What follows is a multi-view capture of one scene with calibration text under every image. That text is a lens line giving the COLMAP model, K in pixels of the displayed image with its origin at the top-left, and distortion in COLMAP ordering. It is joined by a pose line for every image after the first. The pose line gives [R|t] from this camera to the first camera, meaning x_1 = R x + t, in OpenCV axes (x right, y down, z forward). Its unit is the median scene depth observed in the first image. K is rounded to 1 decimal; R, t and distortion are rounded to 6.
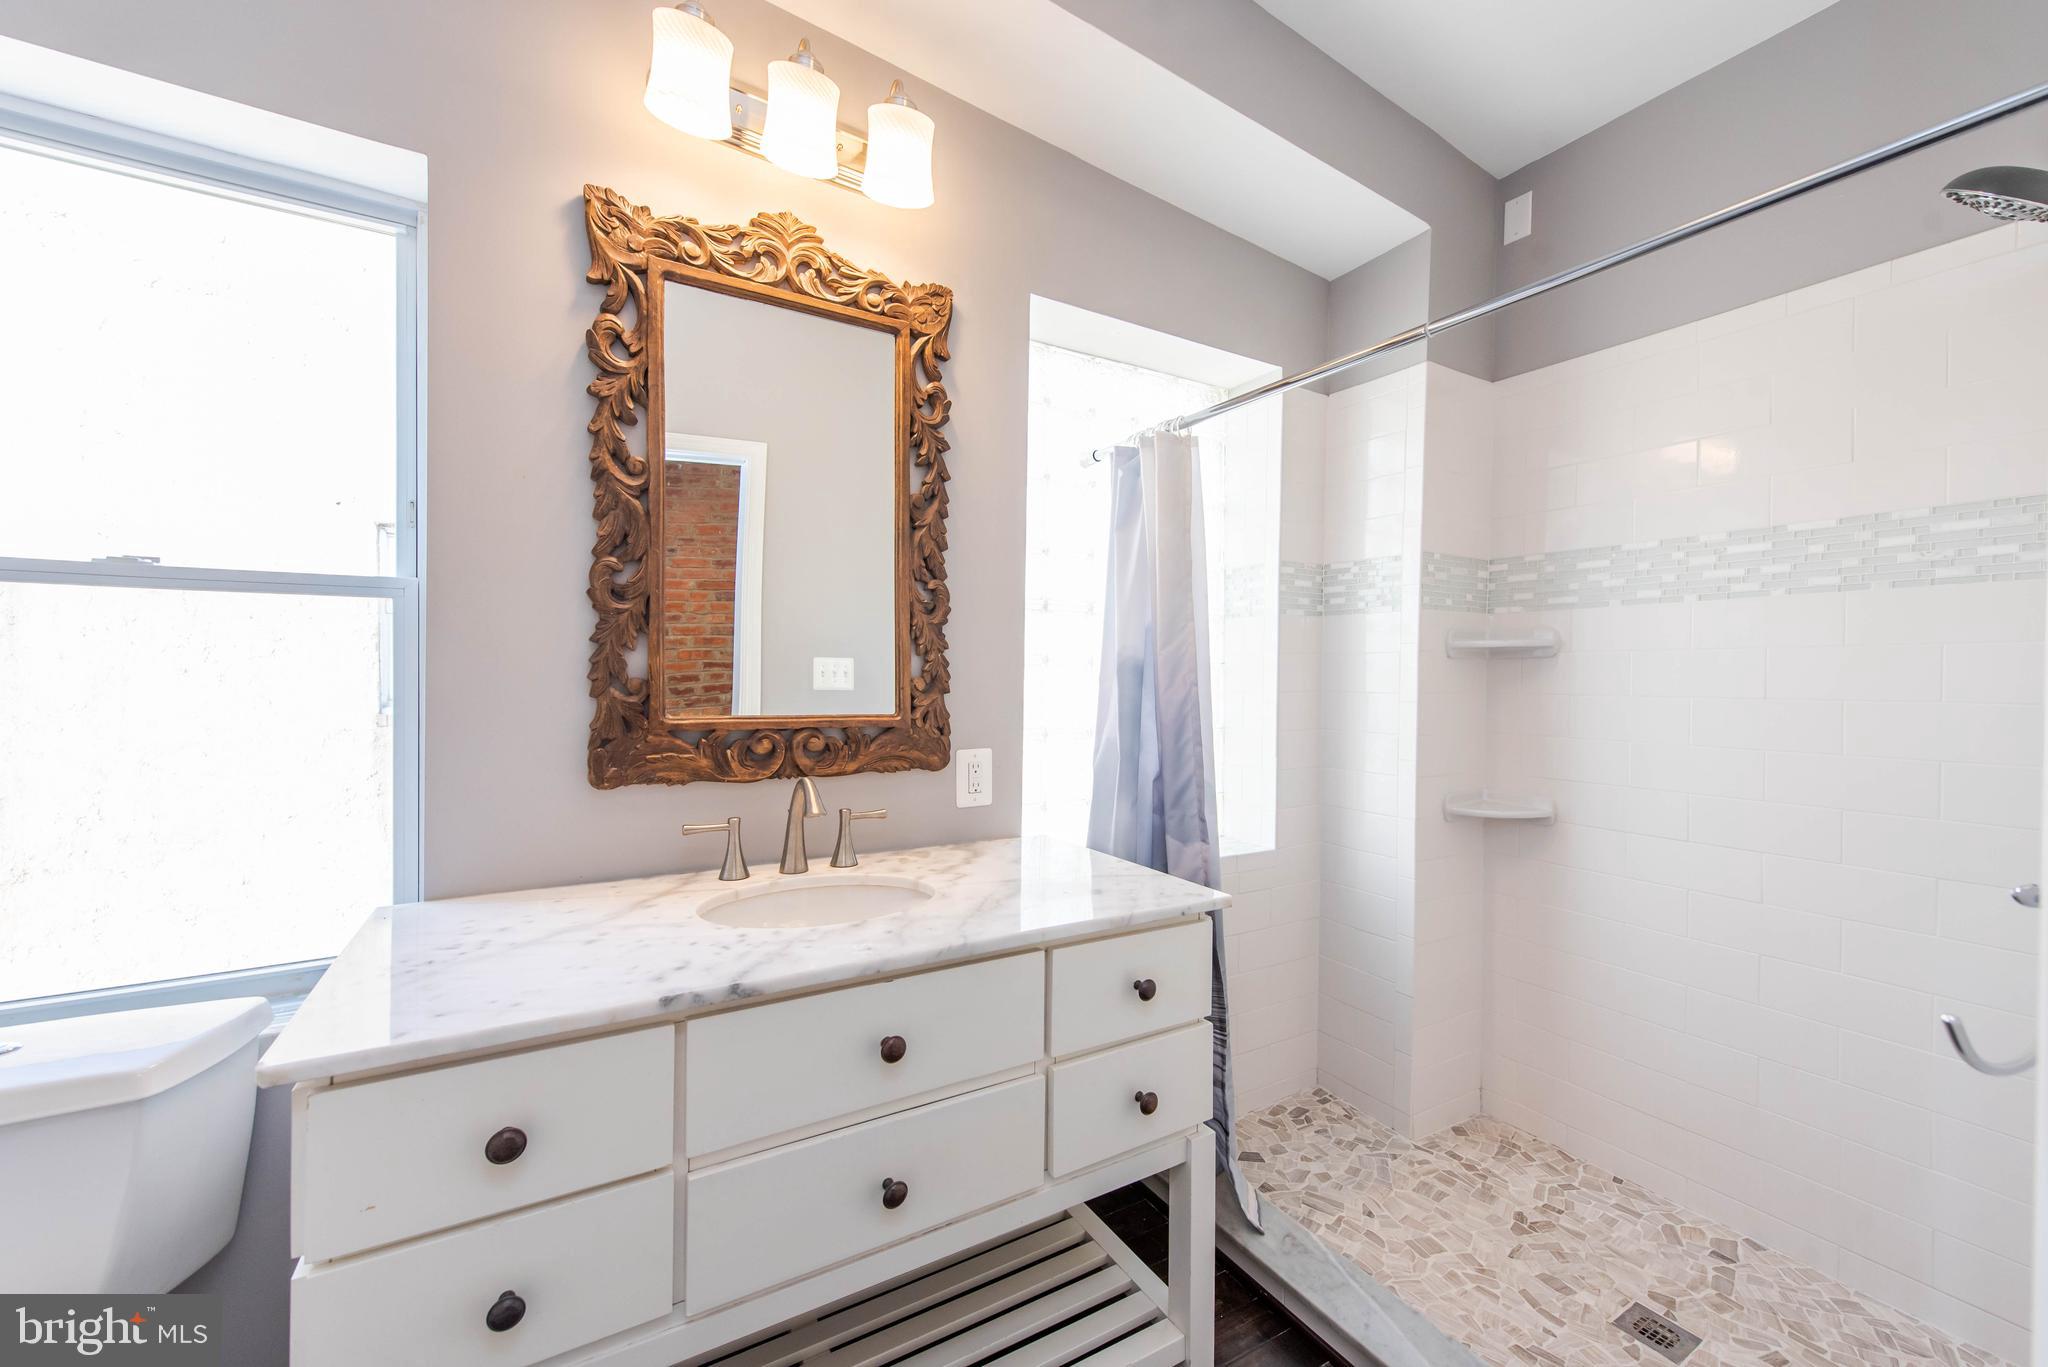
lens RADIAL K [[802.3, 0, 1029.3], [0, 802.3, 684.5], [0, 0, 1]] dist [0.017101, -0.005137]
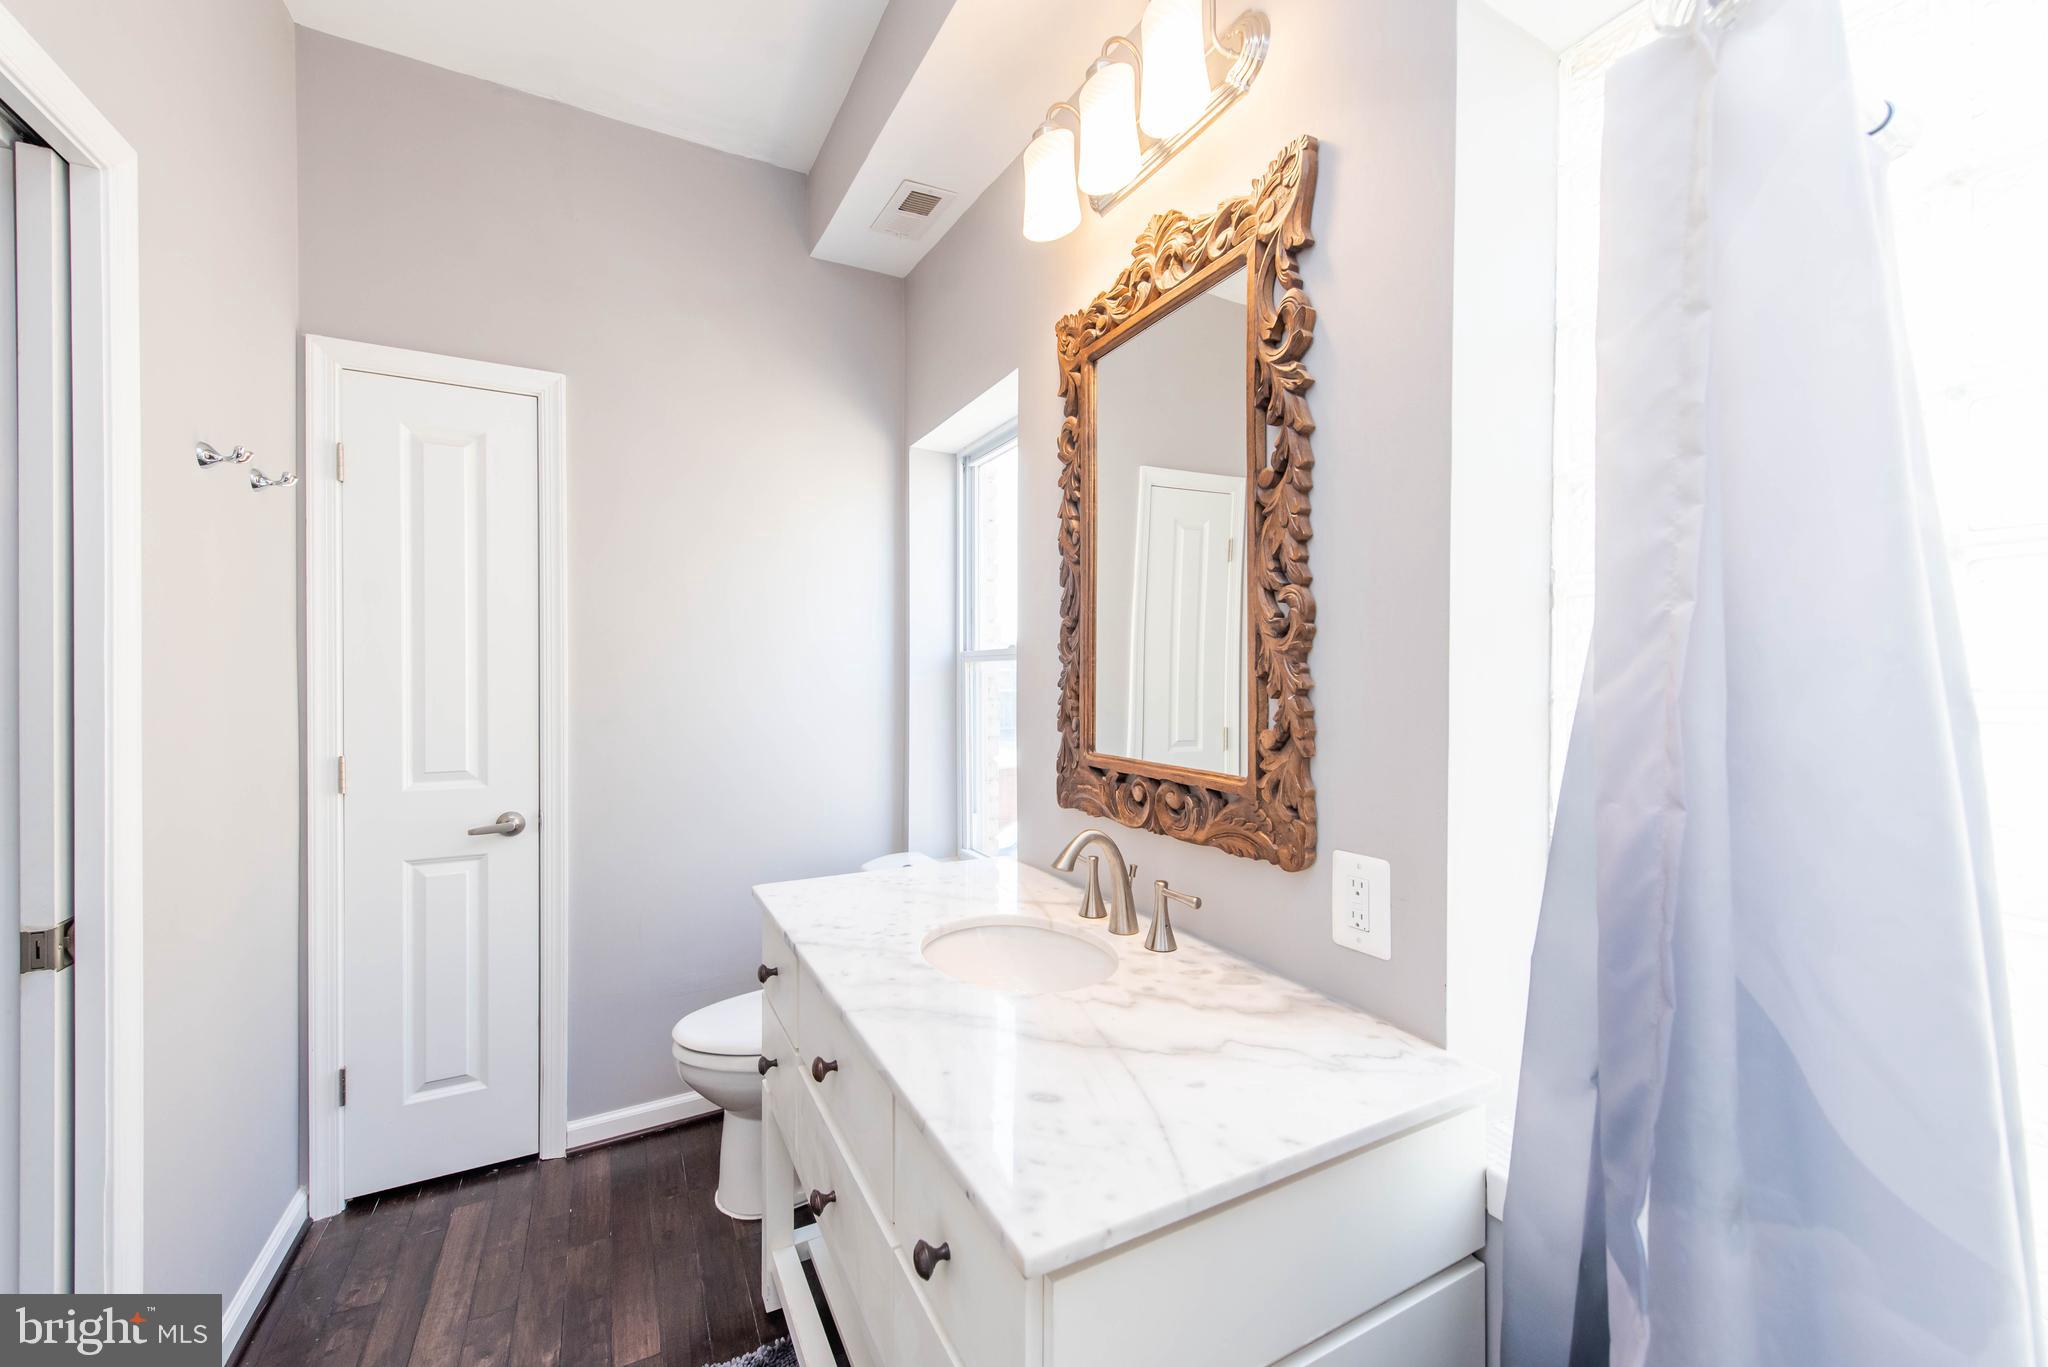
lens RADIAL K [[802.3, 0, 1029.3], [0, 802.3, 684.5], [0, 0, 1]] dist [0.017101, -0.005137]
pose [[-0.042095, 0.000488, -0.999113, 0.567853], [-0.009500, 0.999954, 0.000889, -0.046791], [0.999068, 0.009529, -0.042089, 0.821400]]
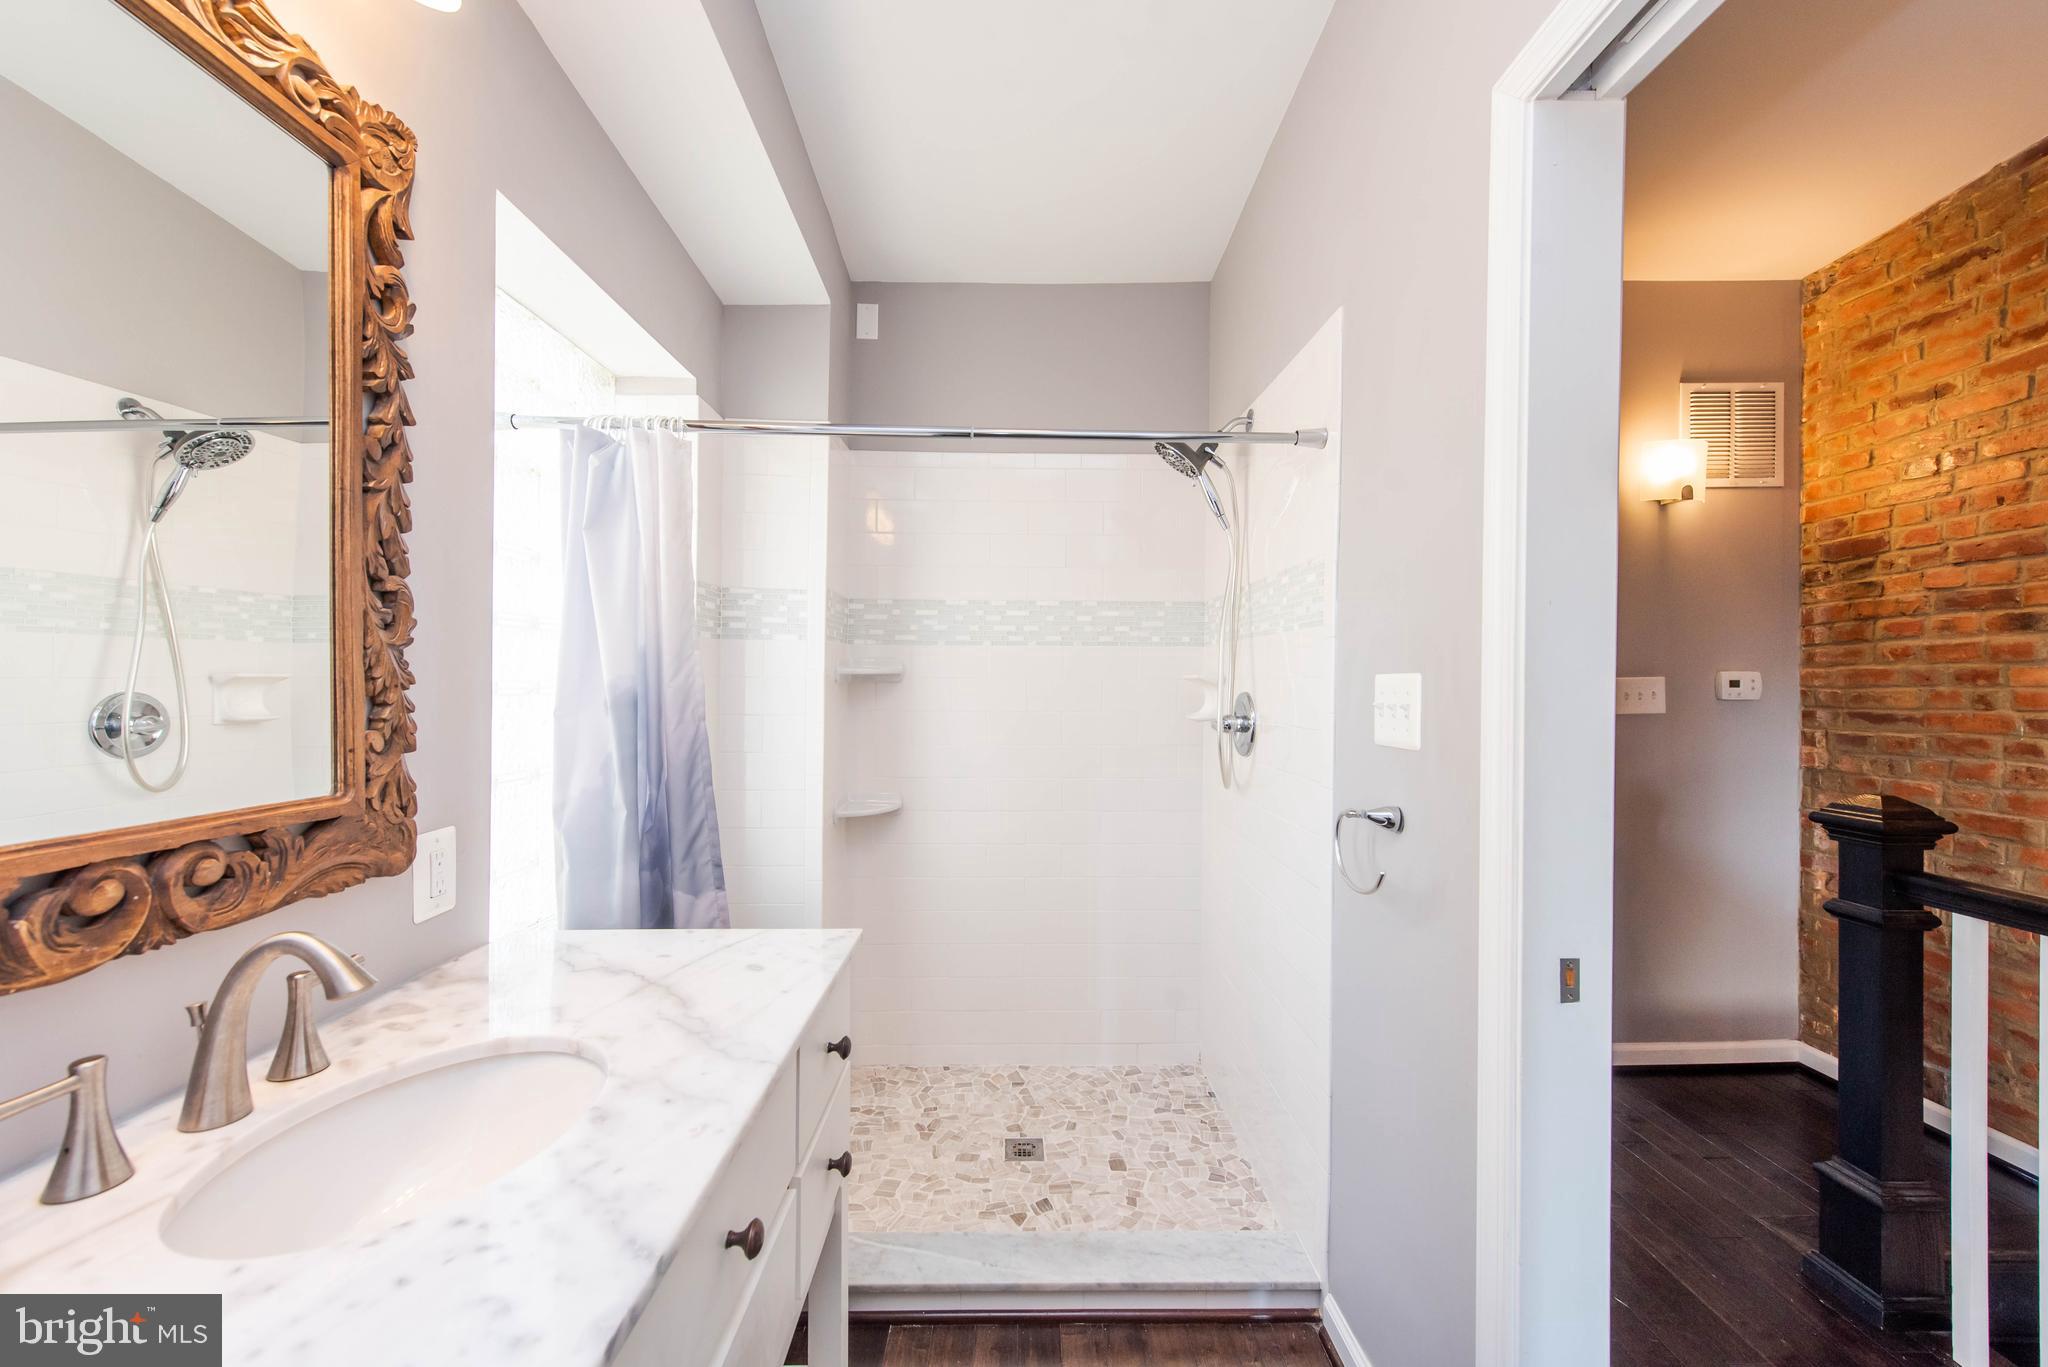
lens RADIAL K [[802.3, 0, 1029.3], [0, 802.3, 684.5], [0, 0, 1]] dist [0.017101, -0.005137]
pose [[0.495802, -0.008851, 0.868390, -0.431926], [0.006514, 0.999958, 0.006473, -0.045599], [-0.868411, 0.002448, 0.495839, 0.243770]]
